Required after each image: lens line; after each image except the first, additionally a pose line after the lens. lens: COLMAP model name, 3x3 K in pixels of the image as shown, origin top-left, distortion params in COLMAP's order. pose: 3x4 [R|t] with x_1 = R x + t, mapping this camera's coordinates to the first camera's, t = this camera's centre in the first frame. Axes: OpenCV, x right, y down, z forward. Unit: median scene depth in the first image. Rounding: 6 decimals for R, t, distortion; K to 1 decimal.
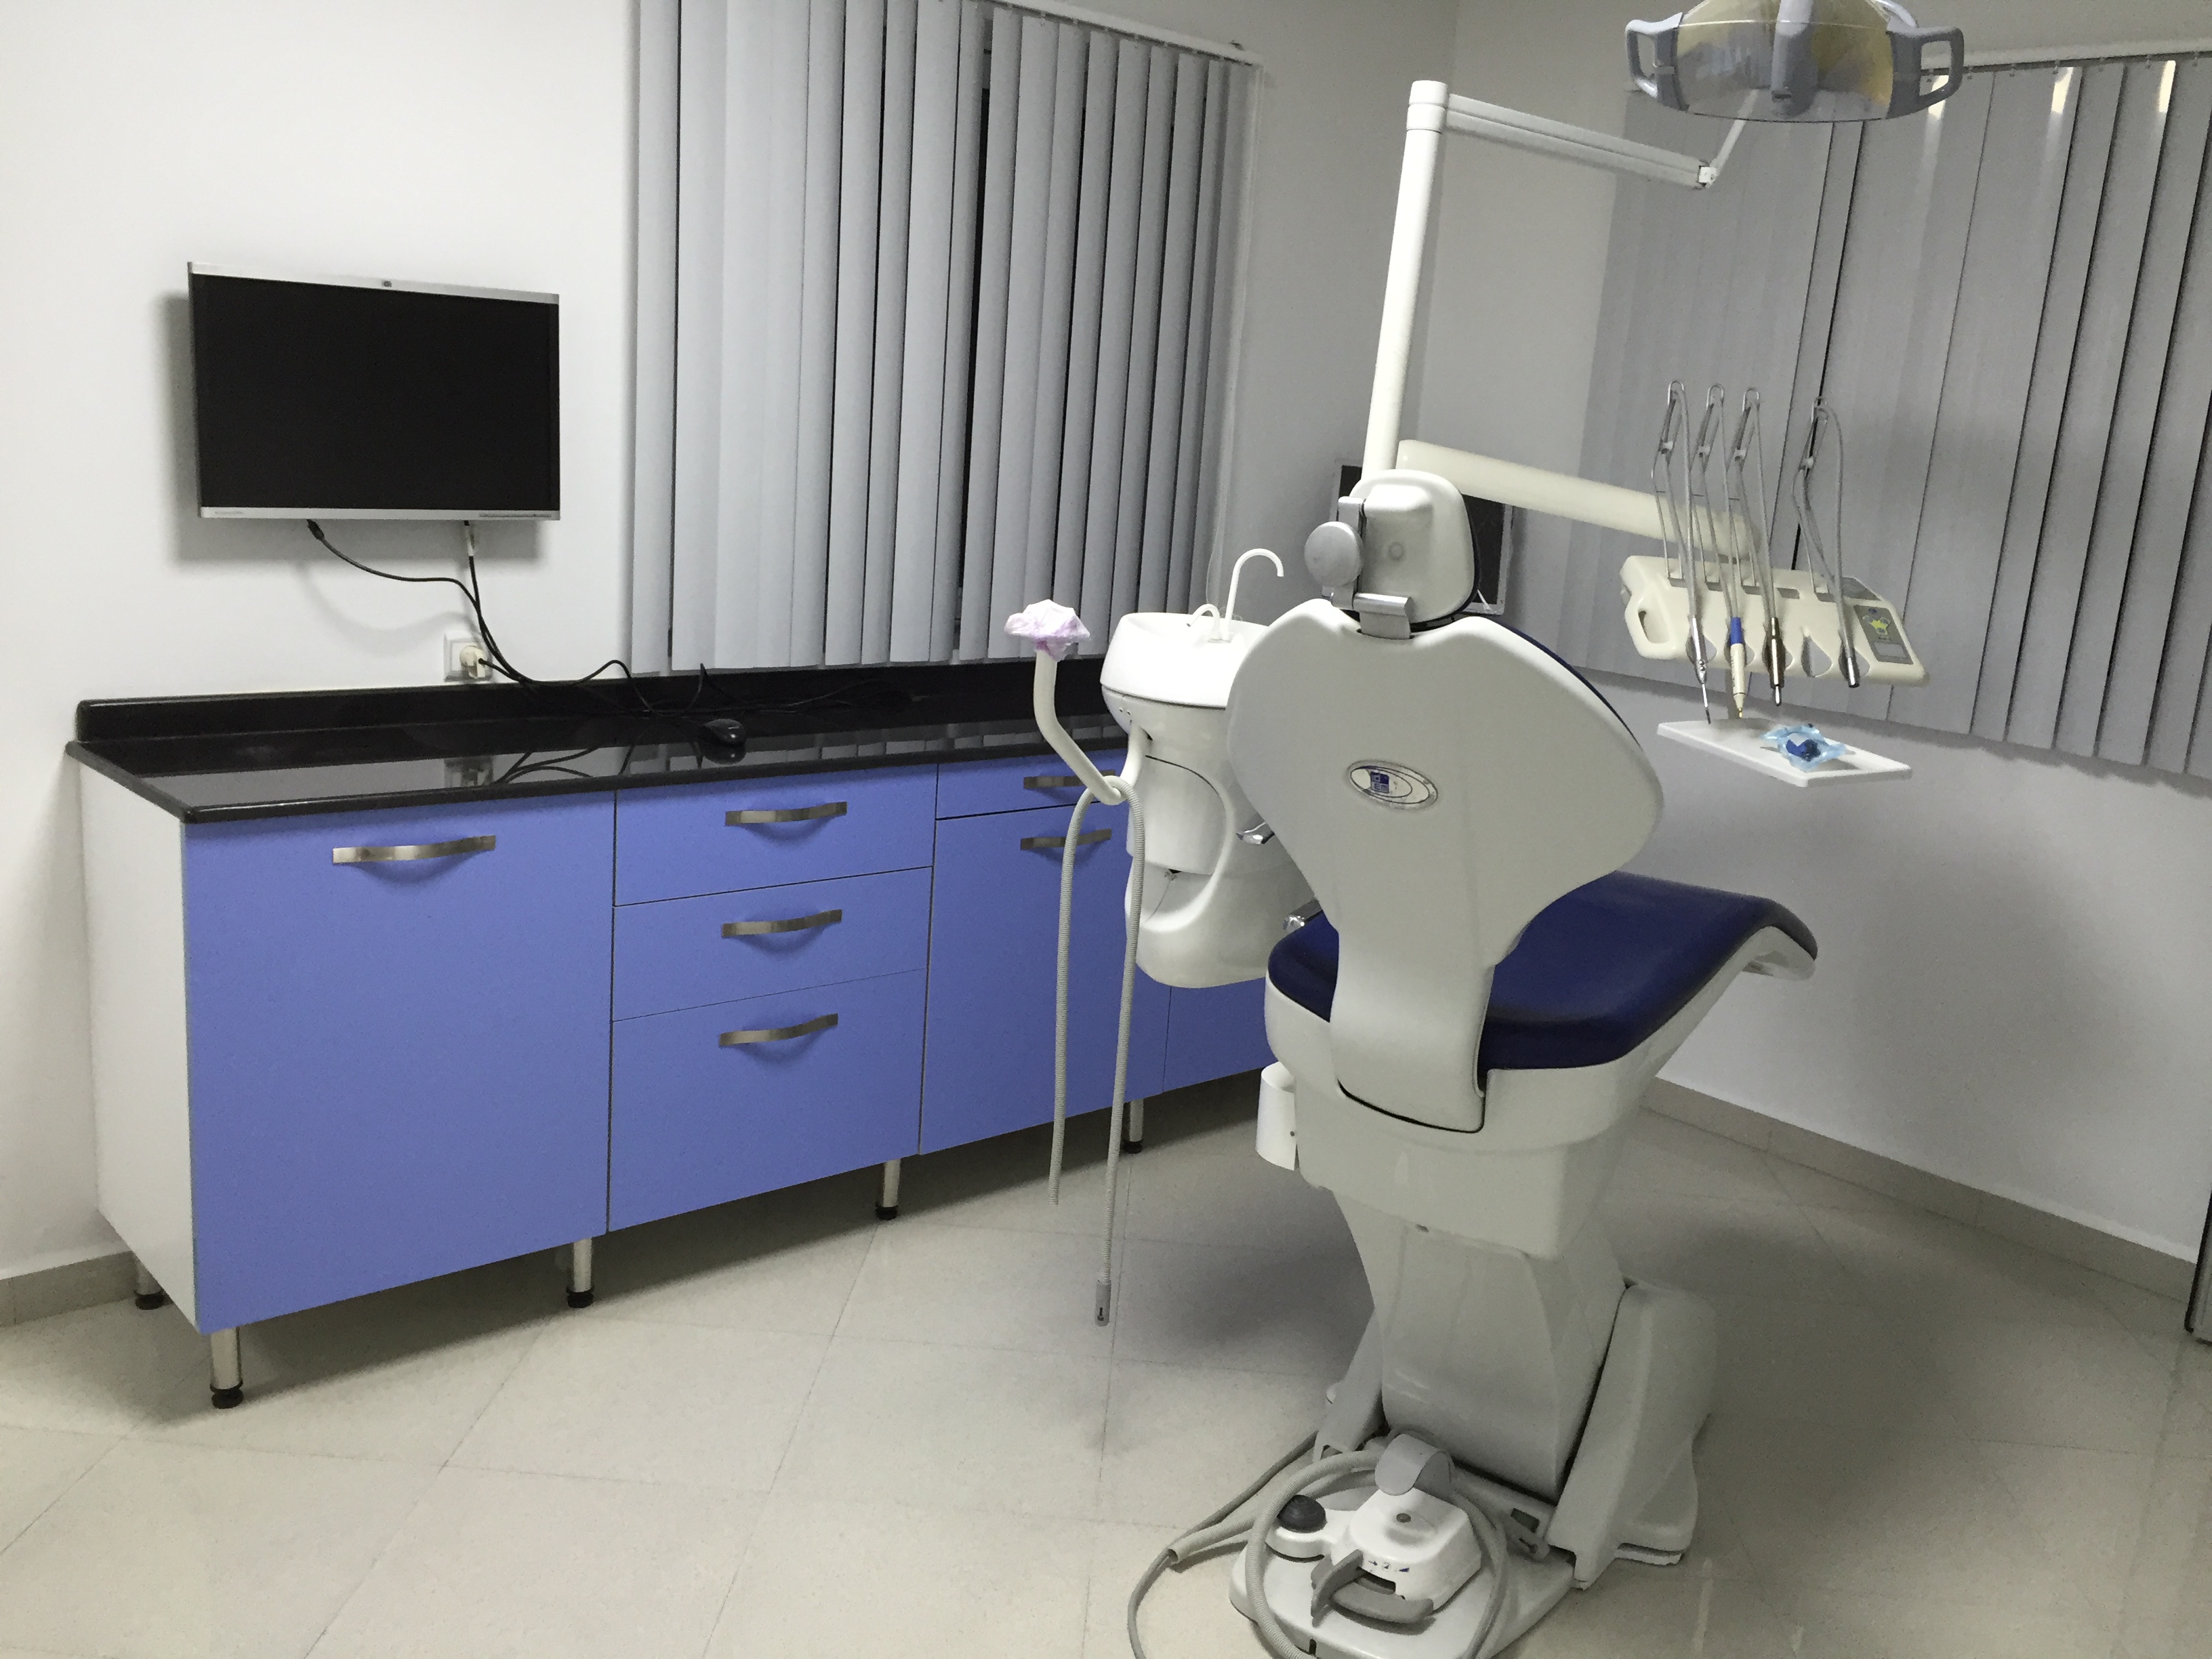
lens RADIAL K [[1873.8, 0, 1106.0], [0, 1873.8, 829.5], [0, 0, 1]] dist [0.001598, -0.000239]
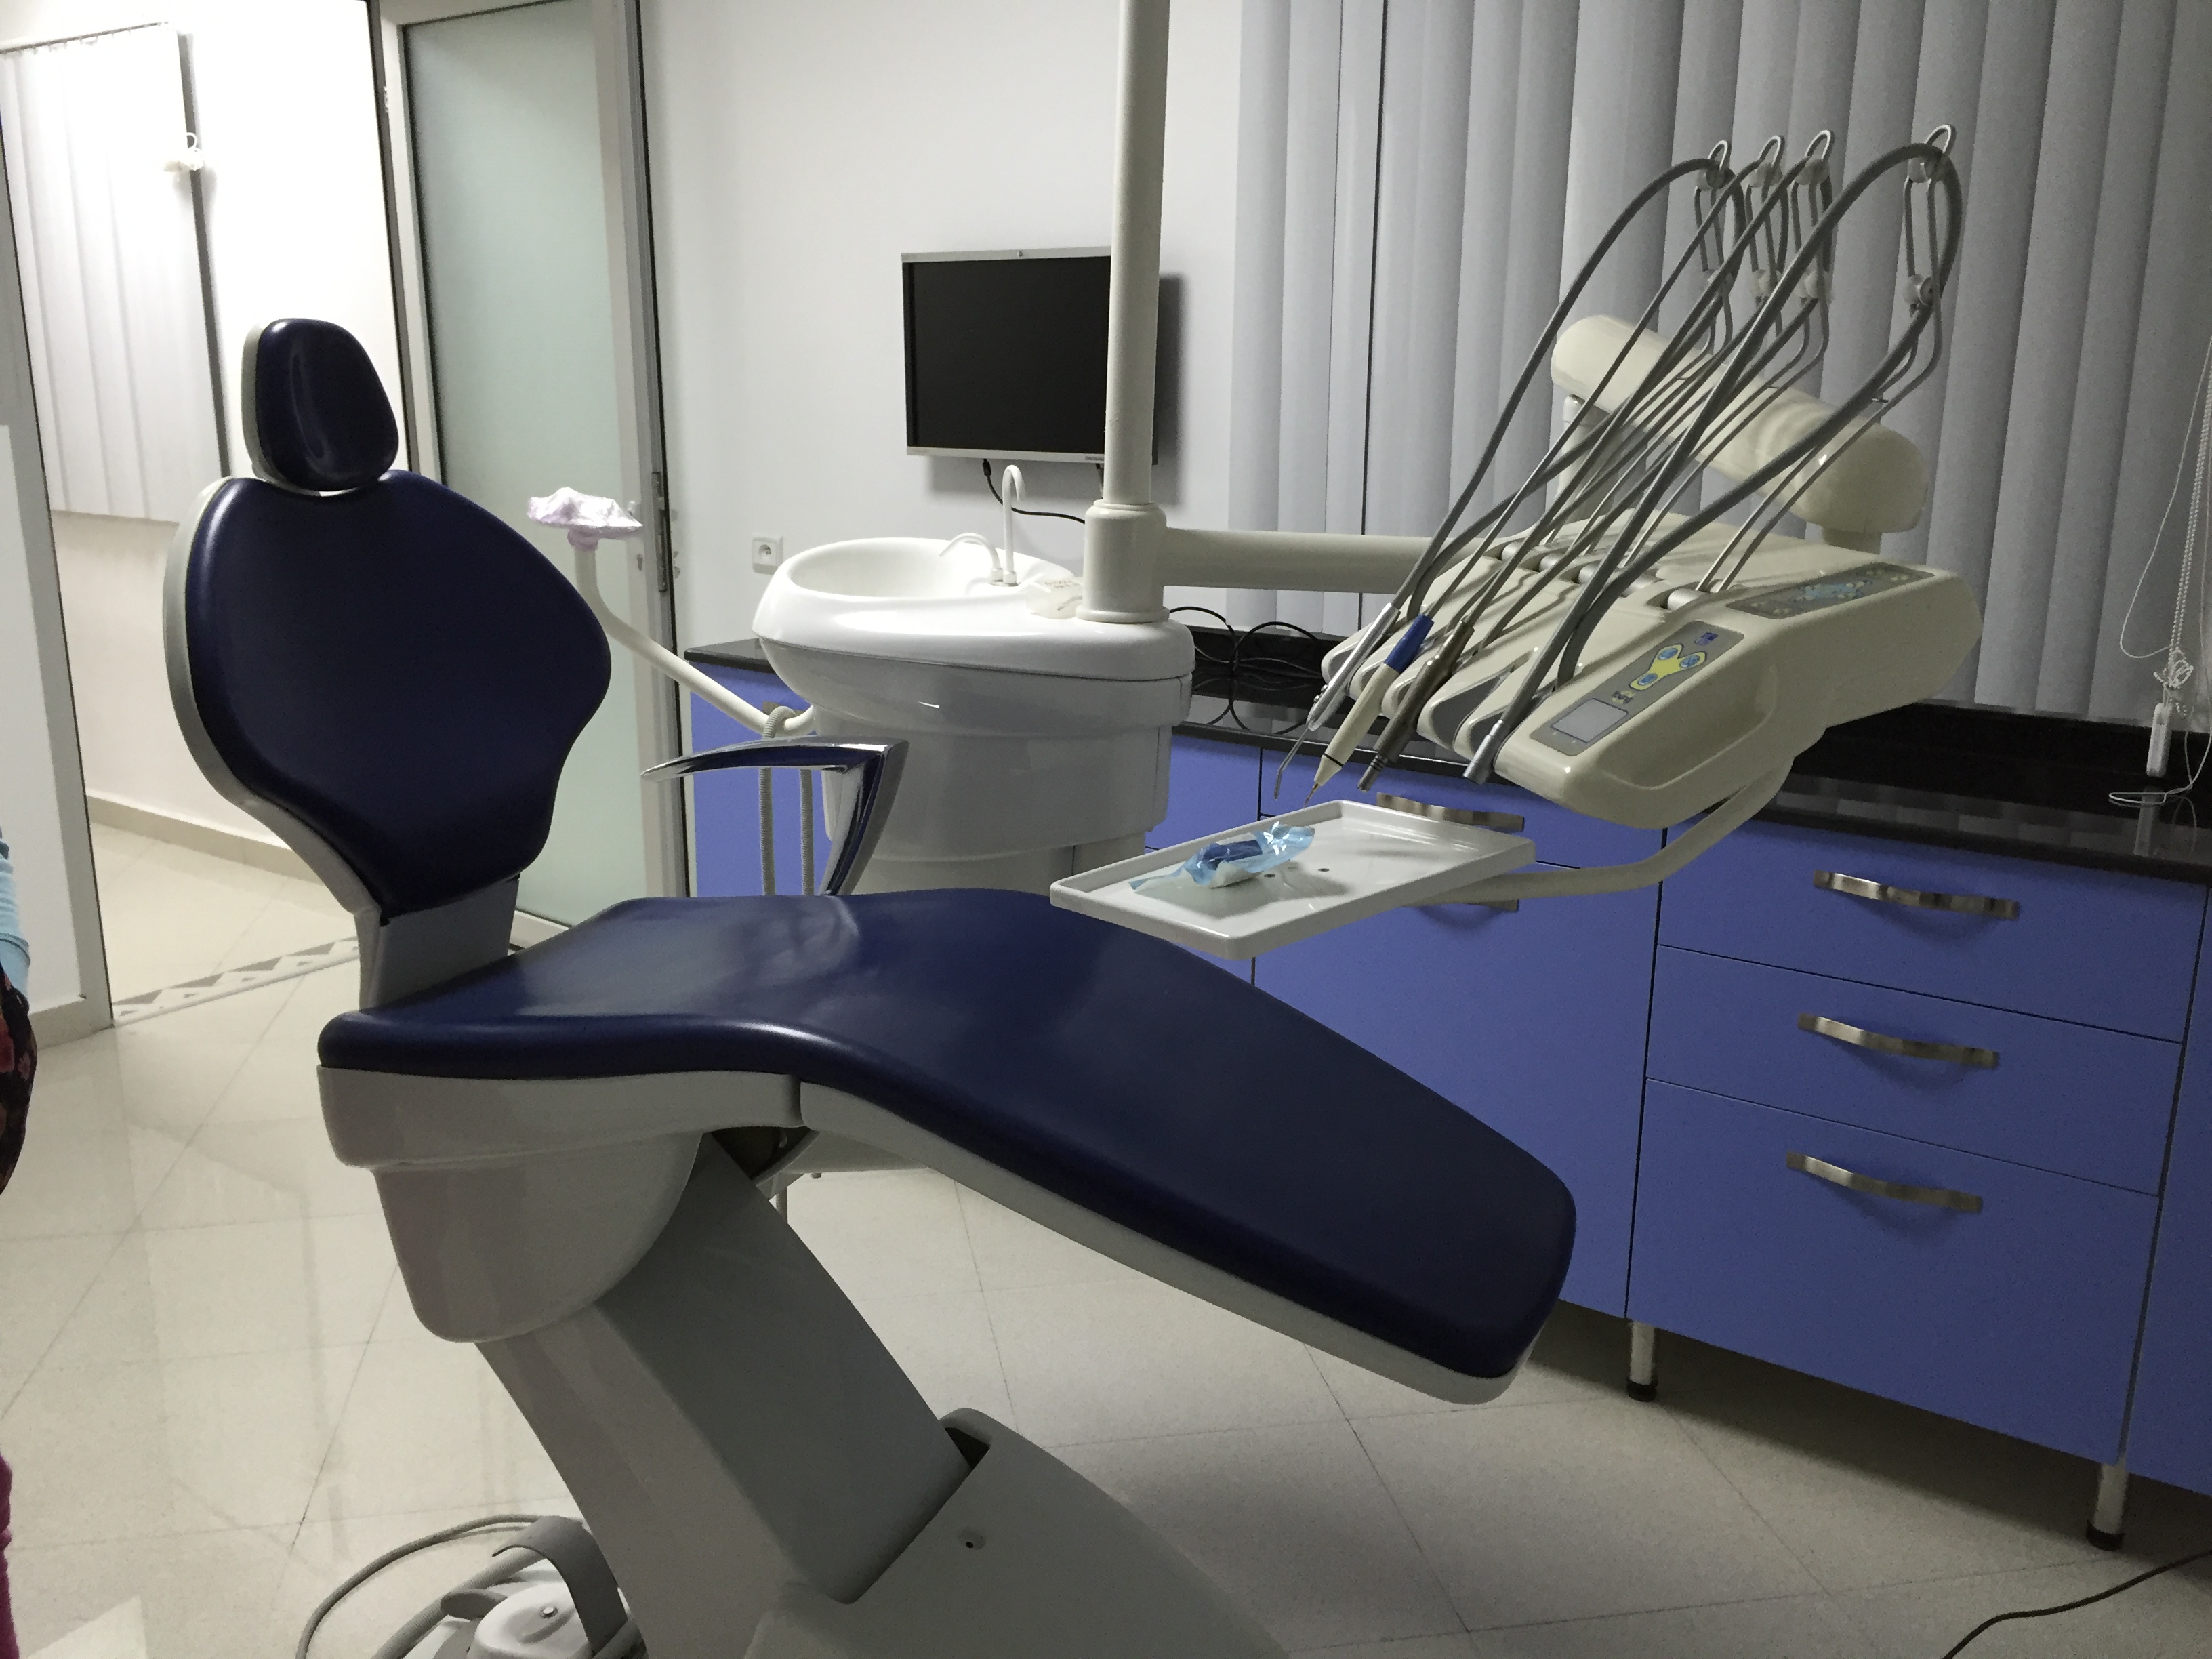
lens RADIAL K [[2057.2, 0, 1106.0], [0, 2057.2, 829.5], [0, 0, 1]] dist [0.008452, 0.002892]
pose [[0.184971, 0.158896, -0.969813, 0.900841], [-0.202271, 0.971869, 0.120654, -0.108792], [0.961703, 0.173848, 0.211907, 0.833077]]
